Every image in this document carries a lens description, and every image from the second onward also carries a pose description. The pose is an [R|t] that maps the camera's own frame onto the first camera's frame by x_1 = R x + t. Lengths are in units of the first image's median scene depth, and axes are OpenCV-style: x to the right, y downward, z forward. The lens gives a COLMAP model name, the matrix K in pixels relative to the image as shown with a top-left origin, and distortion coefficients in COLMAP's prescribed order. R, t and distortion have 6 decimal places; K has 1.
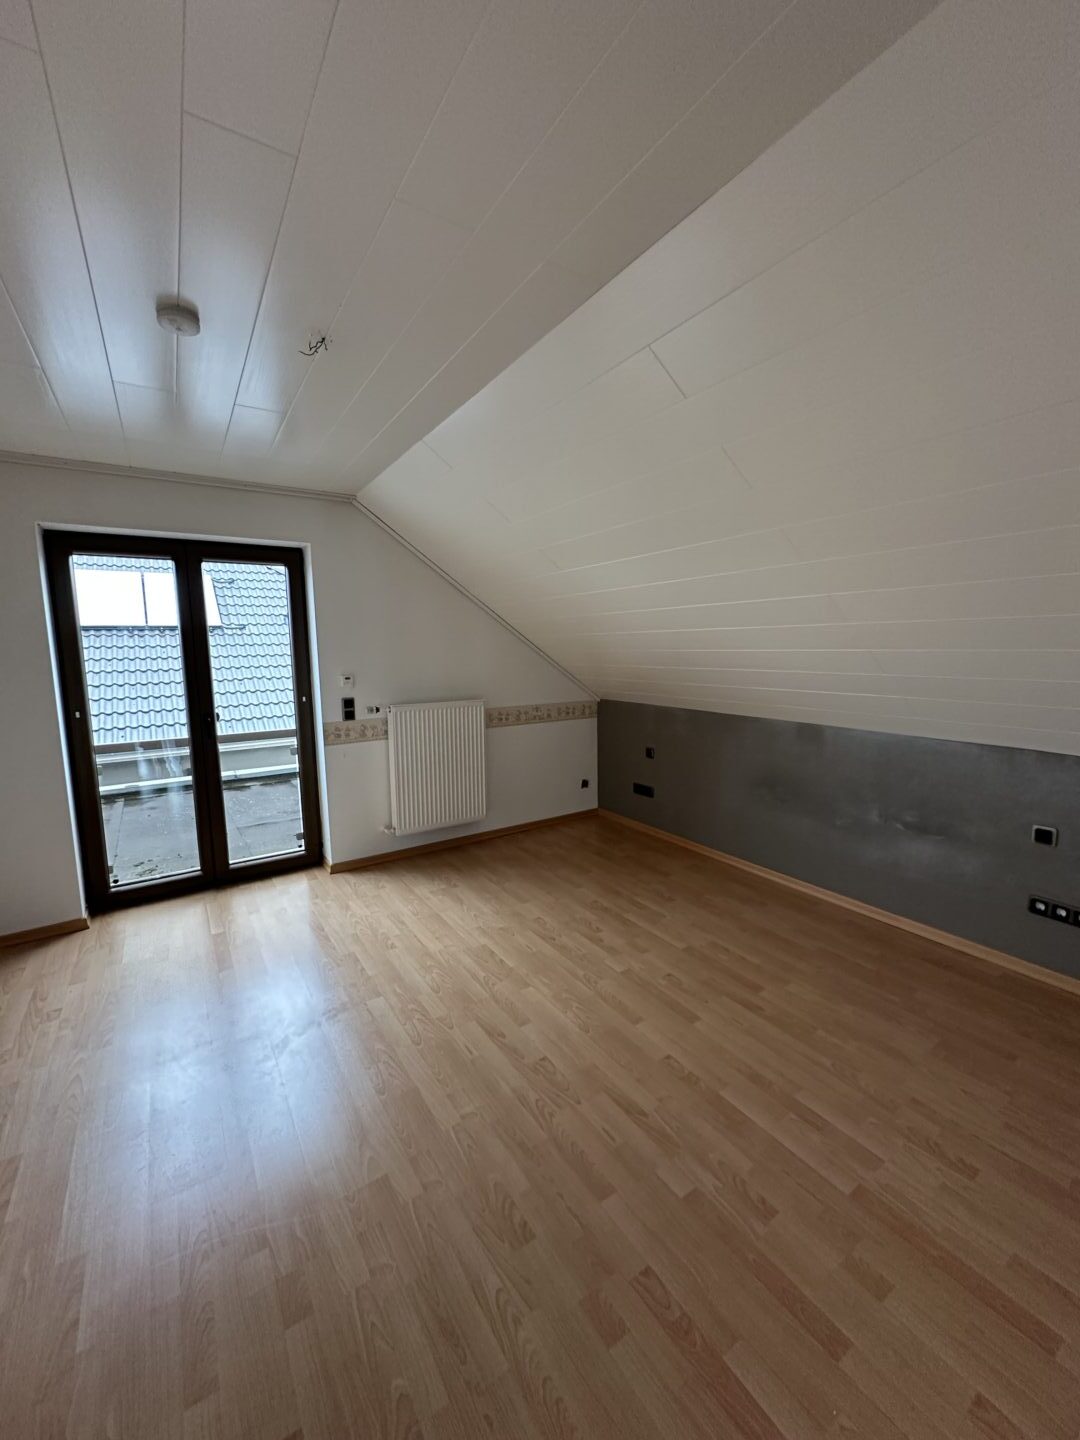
lens RADIAL K [[574.4, 0, 541.4], [0, 574.4, 718.6], [0, 0, 1]] dist [0.000787, -0.000001]
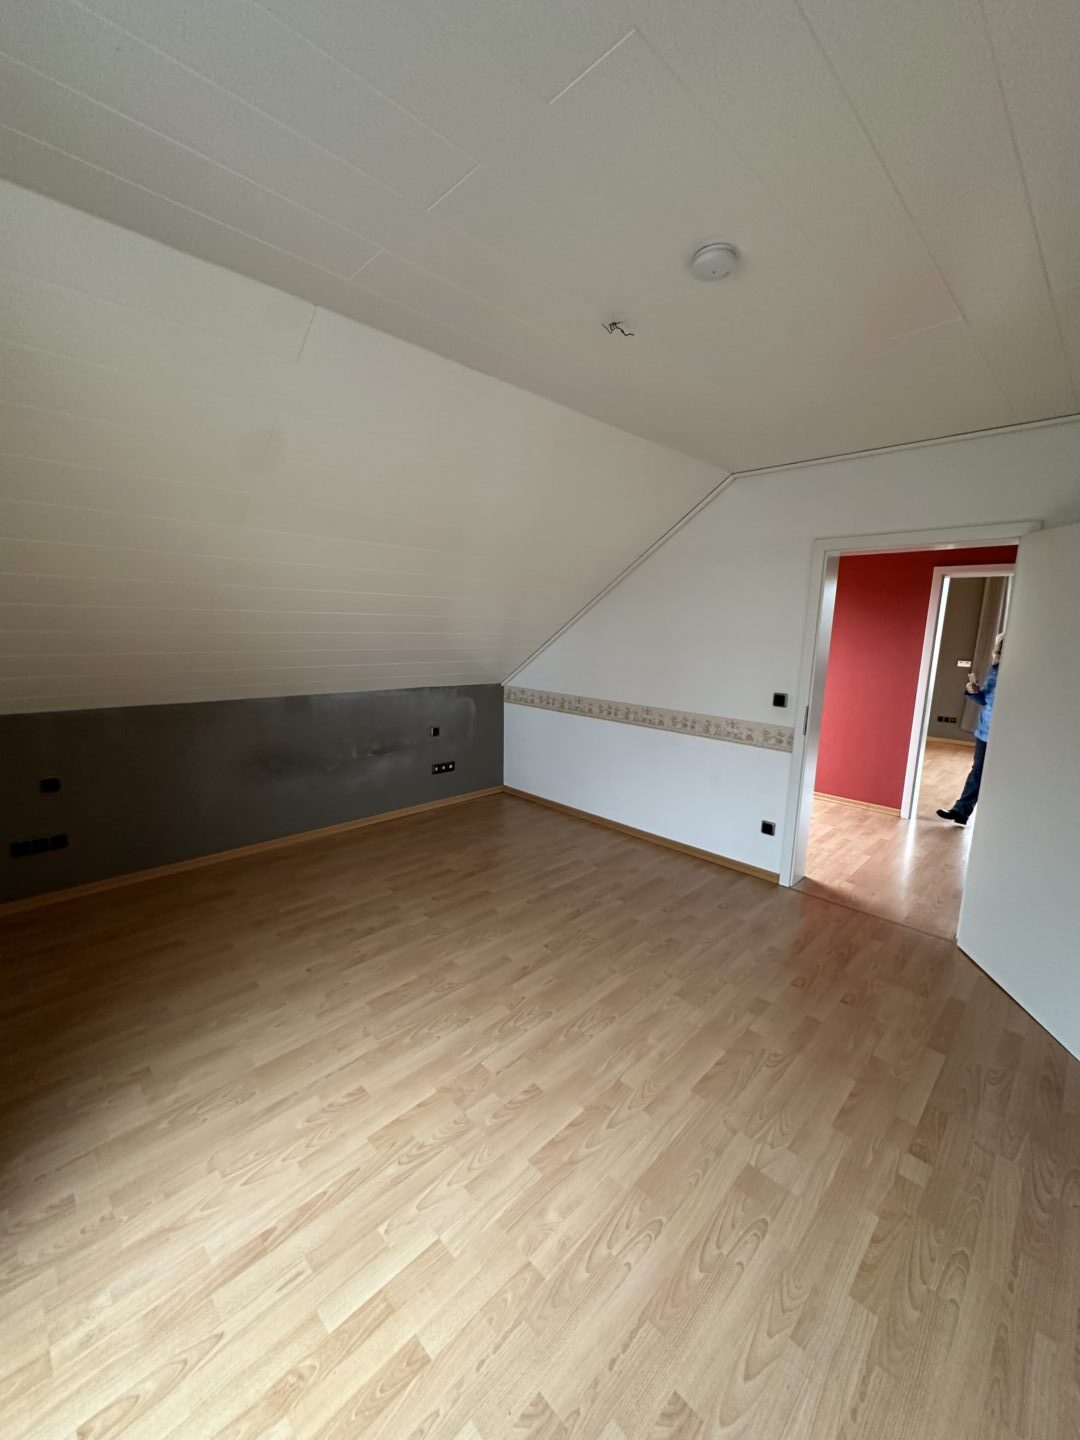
lens RADIAL K [[574.4, 0, 536.9], [0, 574.4, 717.3], [0, 0, 1]] dist [0.000787, -0.000001]
pose [[-0.196722, -0.148671, 0.969122, -0.912101], [0.107535, 0.979202, 0.172046, -0.116655], [-0.974544, 0.138060, -0.176643, 0.901001]]
